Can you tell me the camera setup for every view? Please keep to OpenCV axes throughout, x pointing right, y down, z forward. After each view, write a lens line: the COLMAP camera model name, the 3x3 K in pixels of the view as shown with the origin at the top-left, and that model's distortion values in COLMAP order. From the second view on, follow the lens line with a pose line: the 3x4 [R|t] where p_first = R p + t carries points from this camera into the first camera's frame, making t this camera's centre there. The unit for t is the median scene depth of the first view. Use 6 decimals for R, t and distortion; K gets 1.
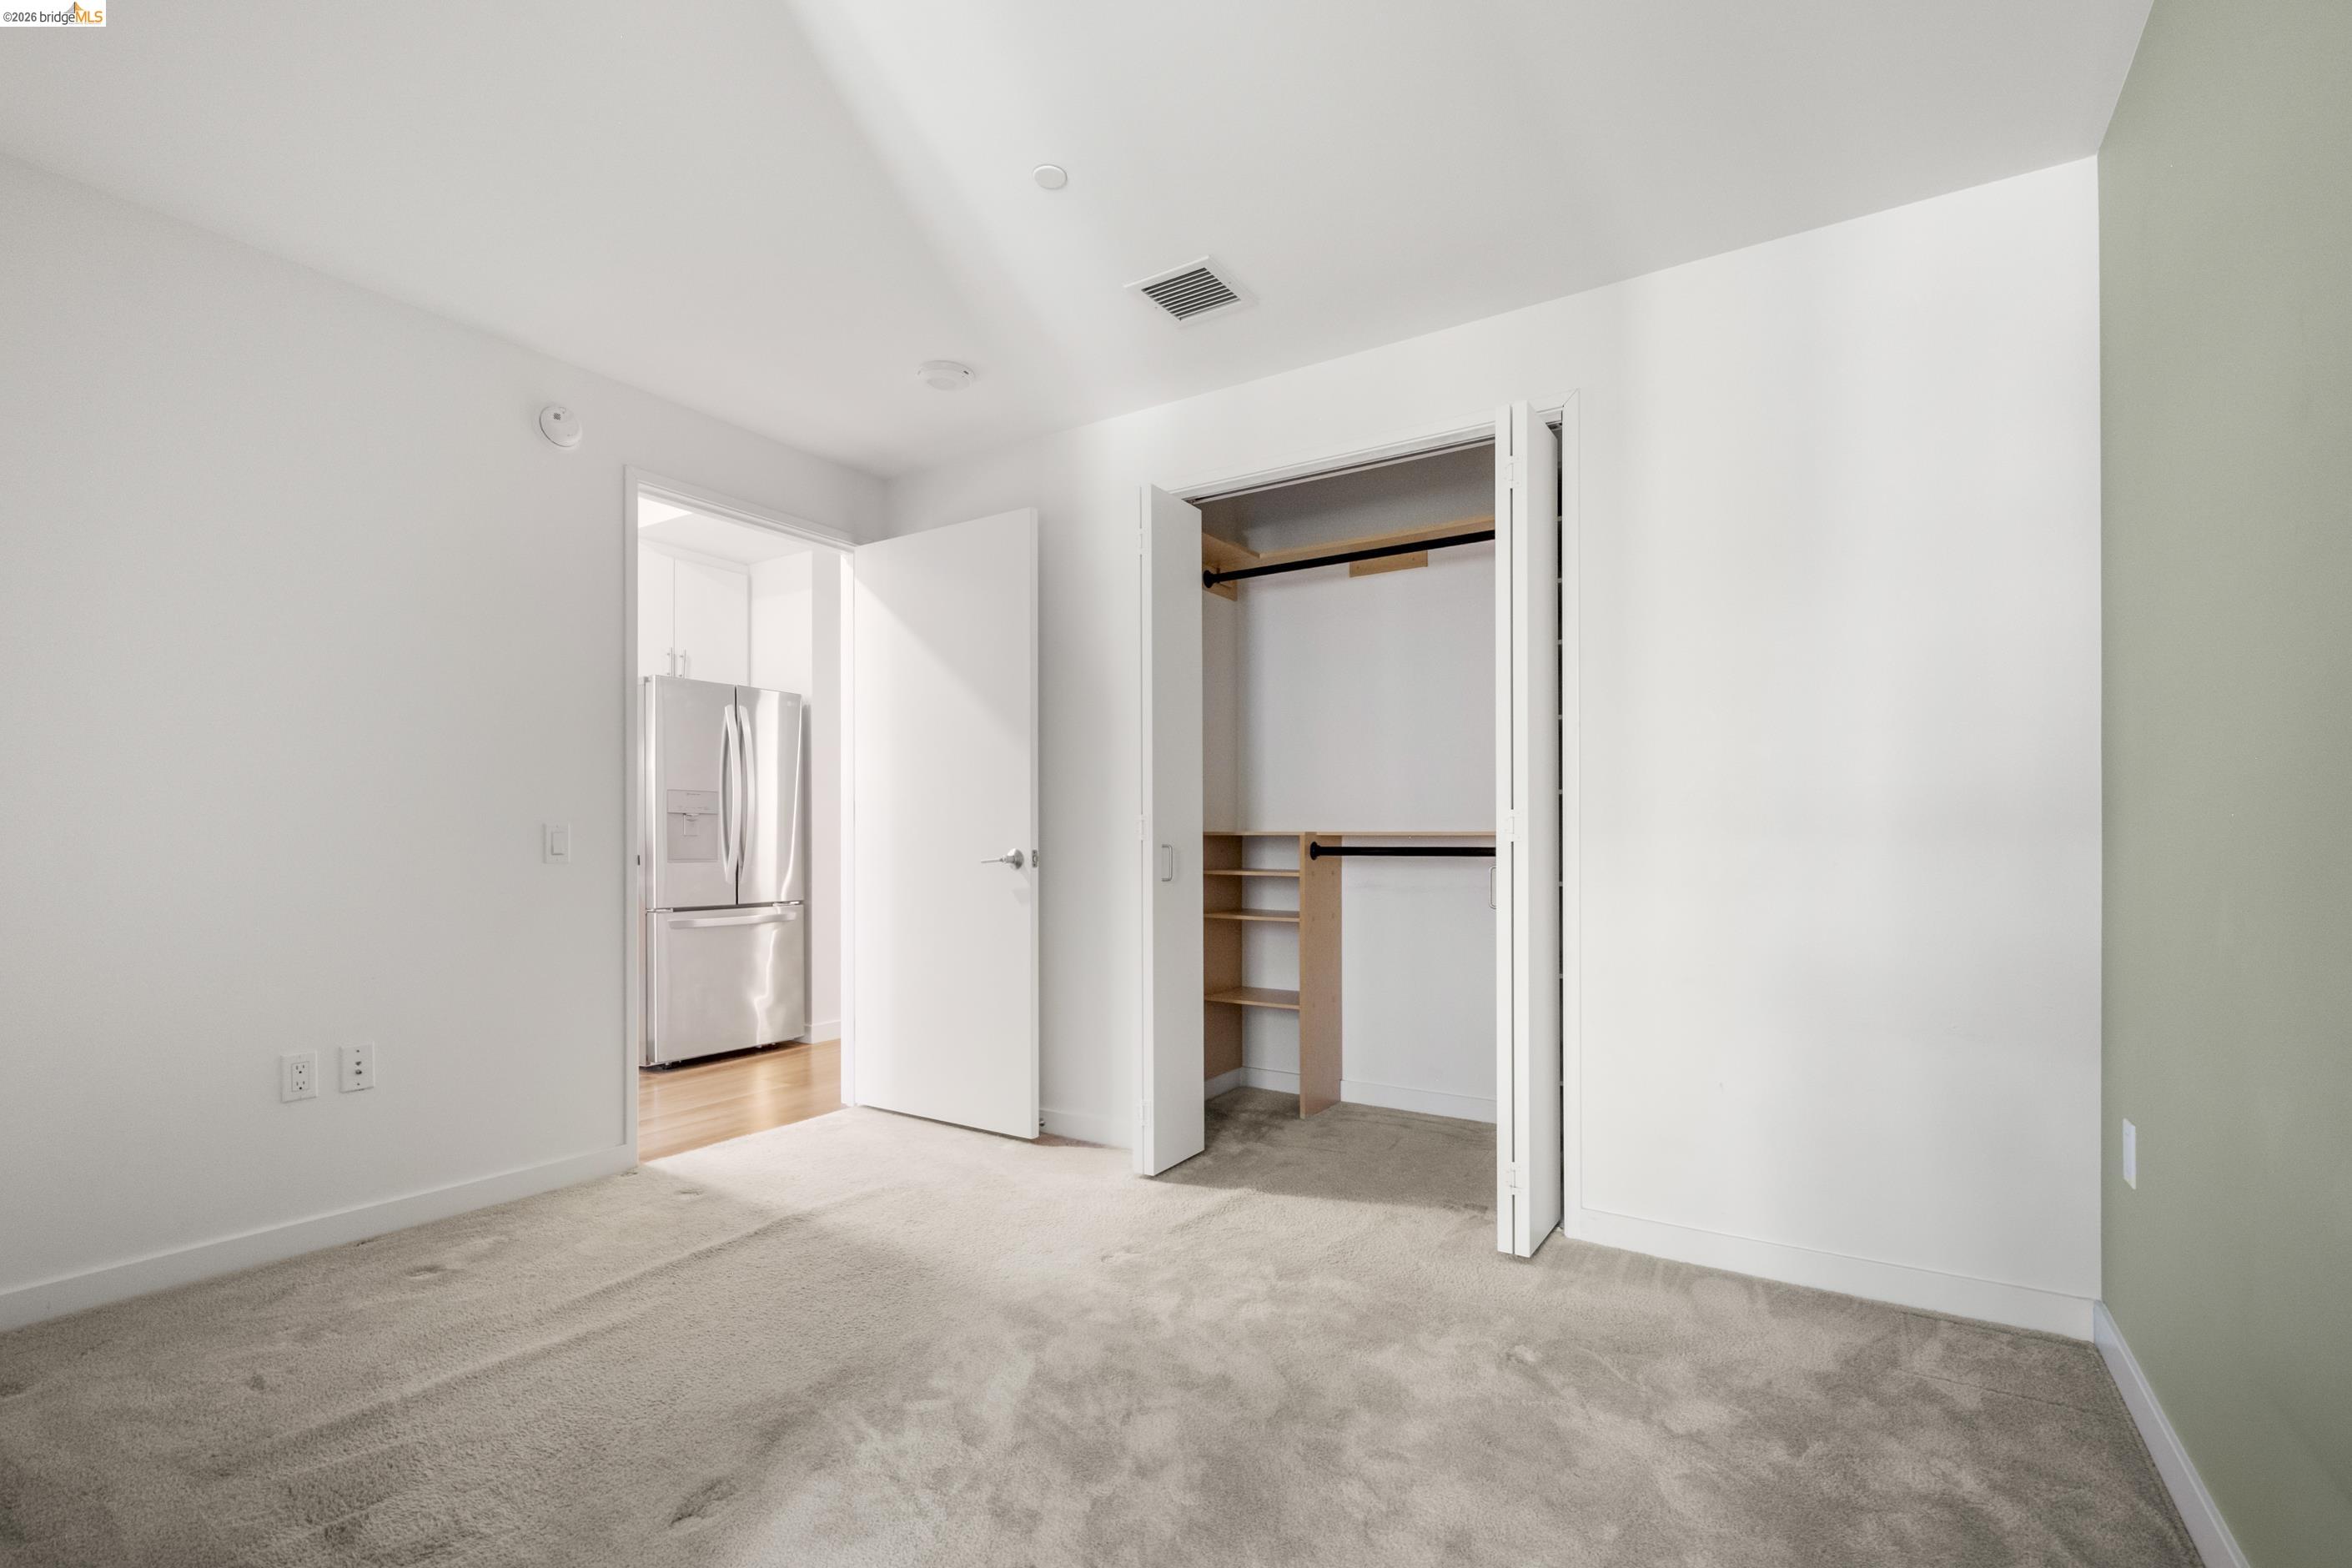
lens RADIAL K [[1032.8, 0, 1184.4], [0, 1032.8, 811.3], [0, 0, 1]] dist [0.004416, -0.005805]
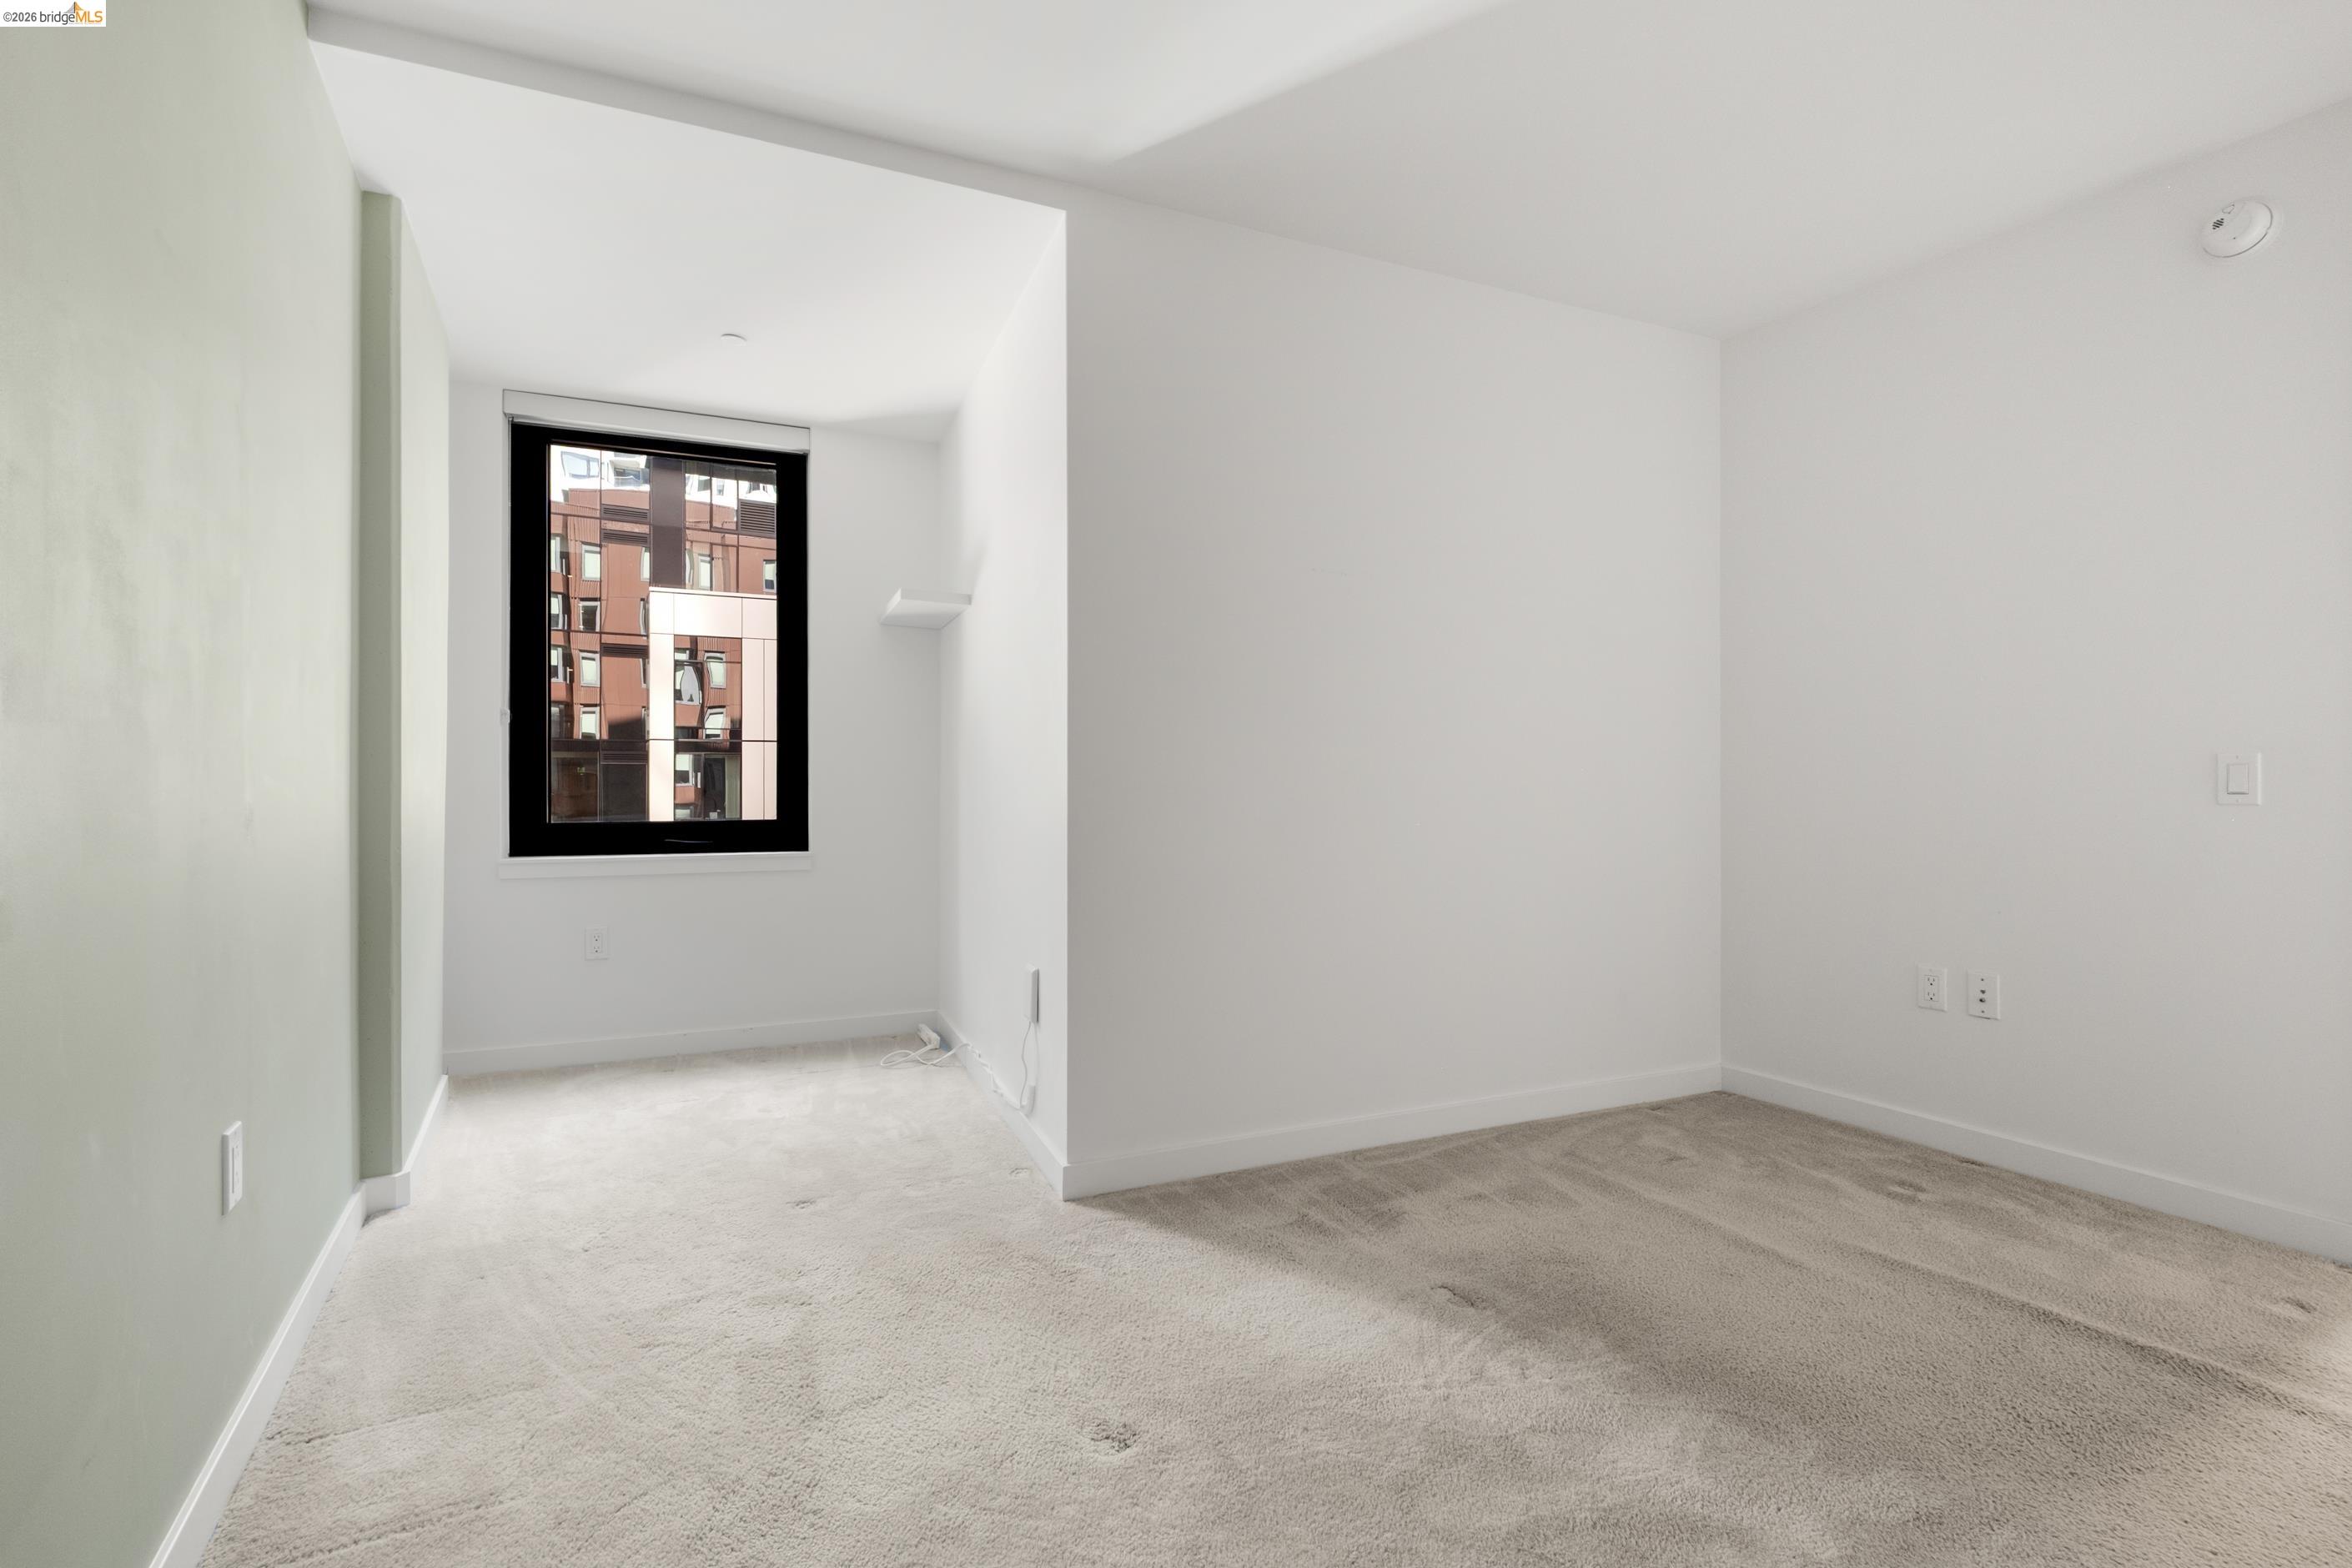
lens RADIAL K [[1012.5, 0, 1206.1], [0, 1012.5, 783.2], [0, 0, 1]] dist [0.004240, -0.011110]
pose [[-0.455975, -0.002977, -0.889987, 0.471742], [0.025189, 0.999551, -0.016249, 0.031397], [0.889636, -0.029827, -0.455696, 0.787644]]
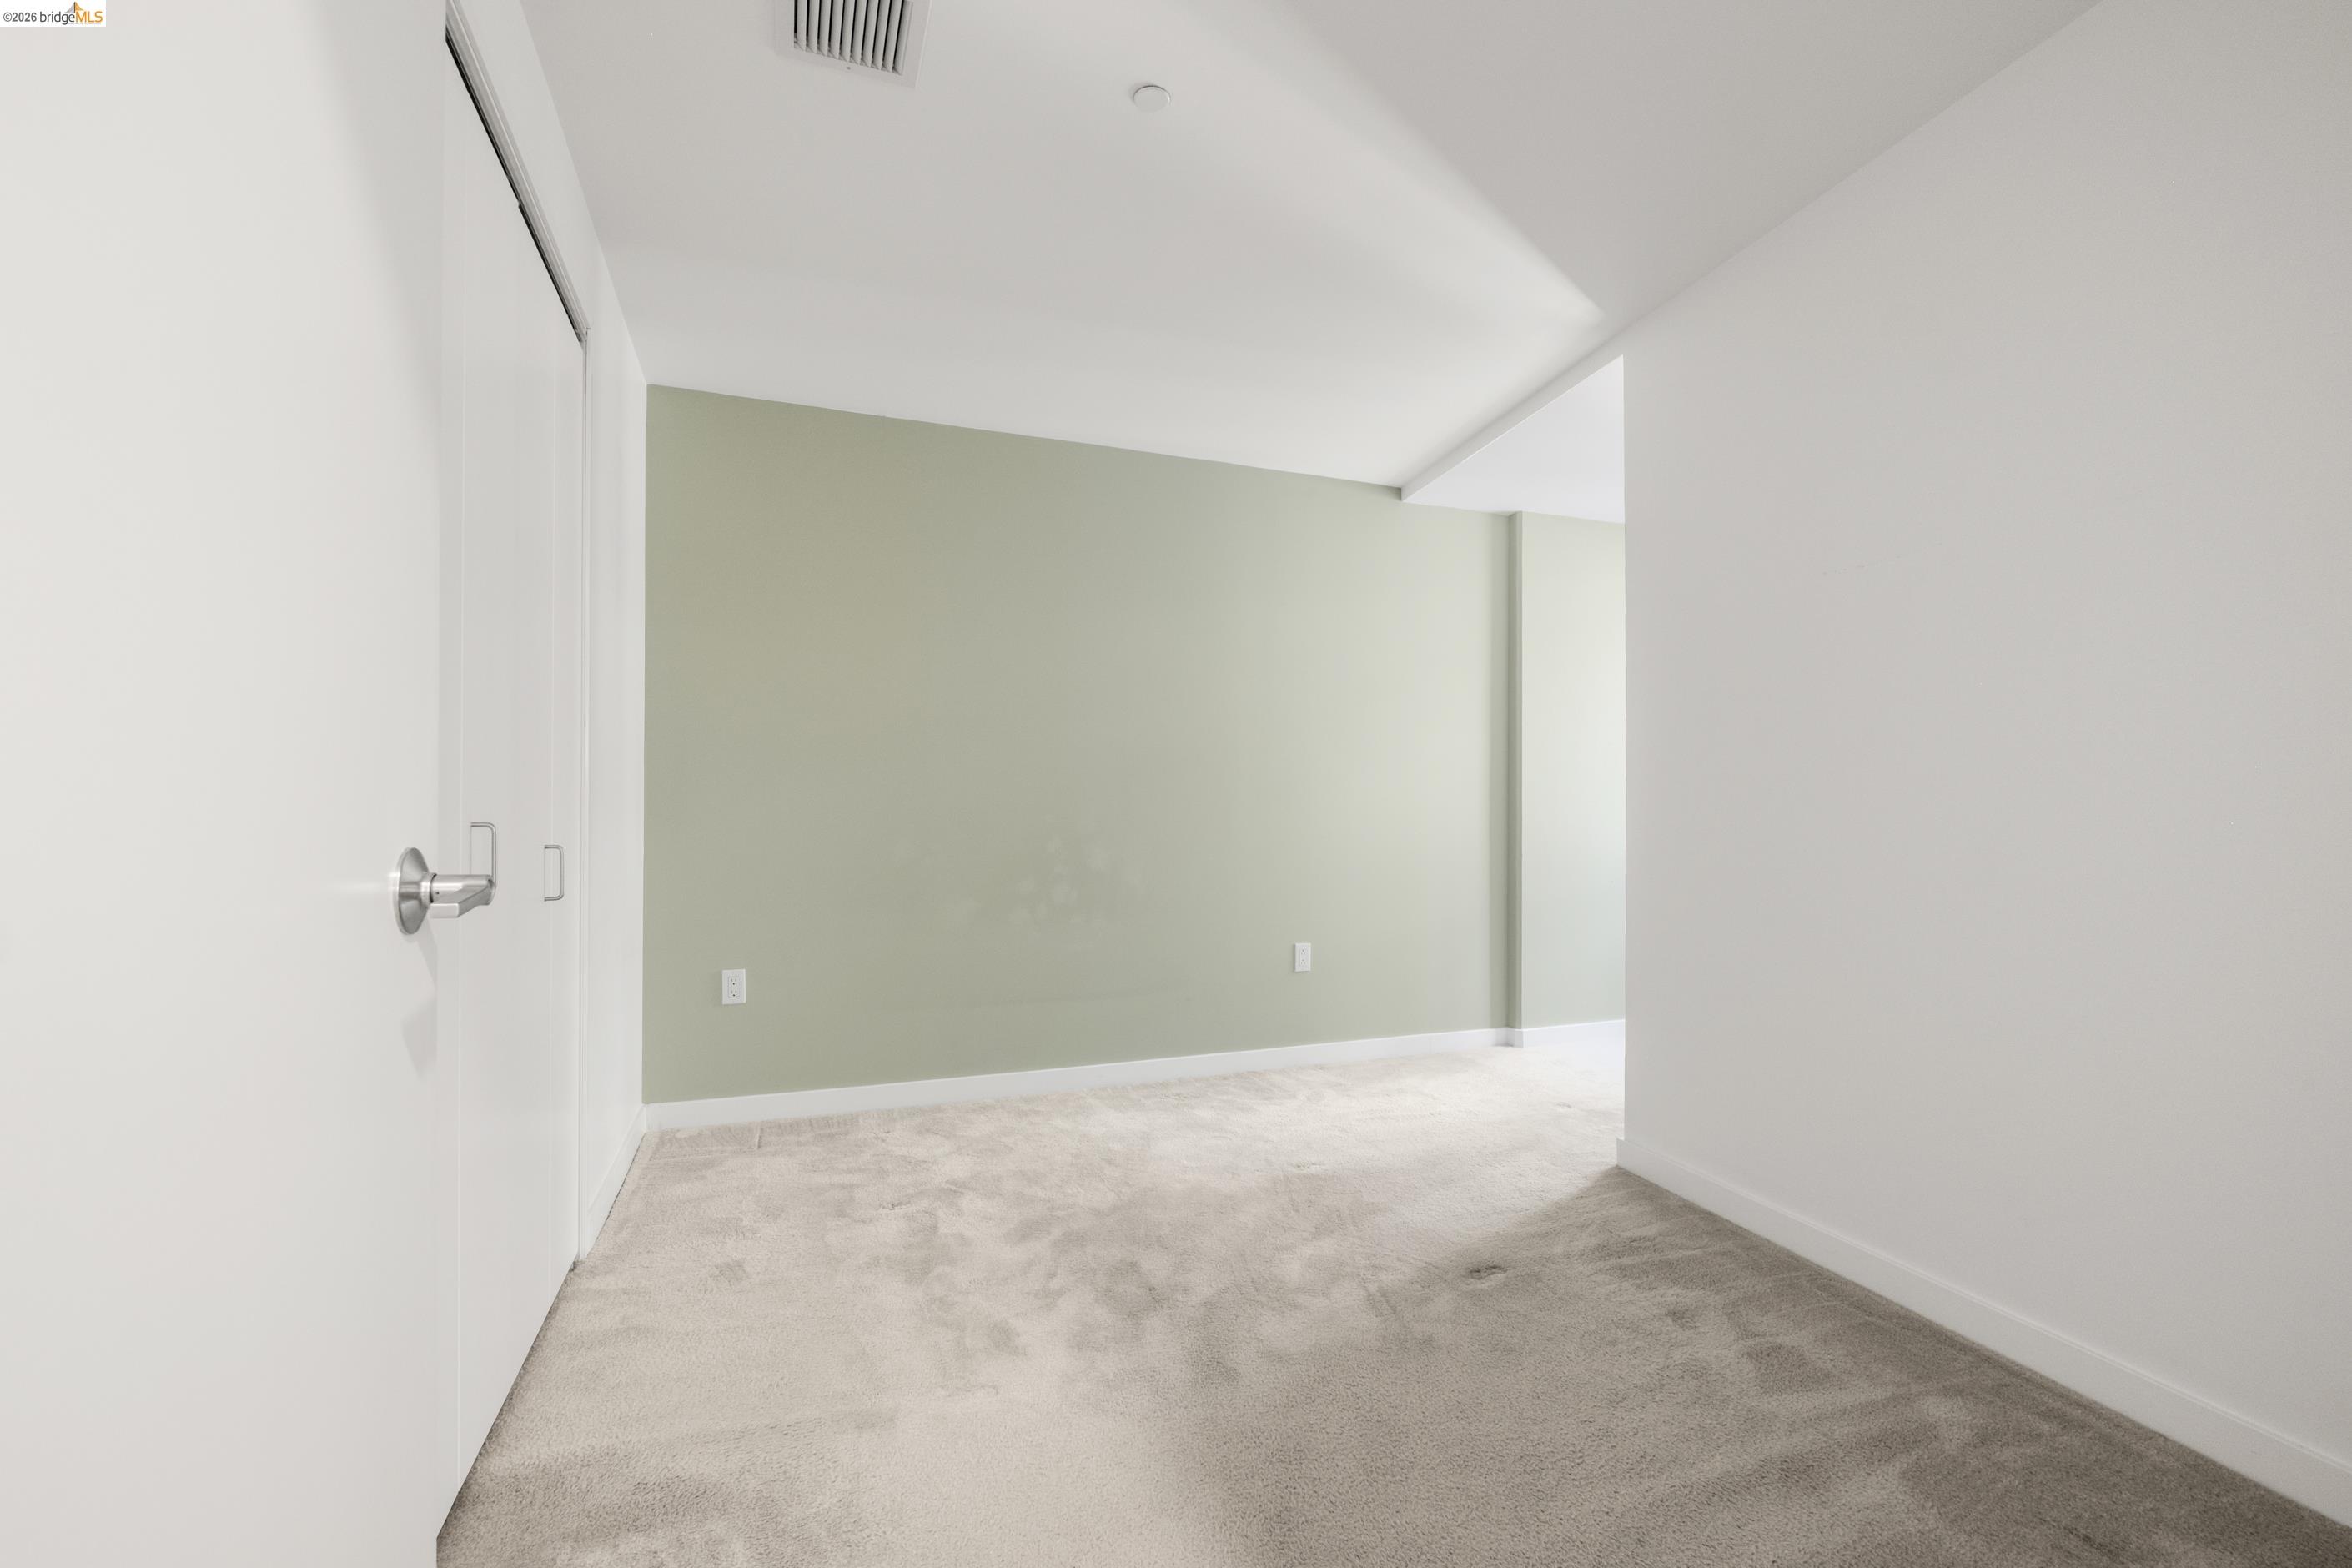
lens RADIAL K [[1032.8, 0, 1184.4], [0, 1032.8, 811.3], [0, 0, 1]] dist [0.004416, -0.005805]
pose [[-0.801310, 0.002863, 0.598242, -0.589484], [-0.018799, 0.999374, -0.029963, 0.042488], [-0.597954, -0.035256, -0.800755, 1.463420]]
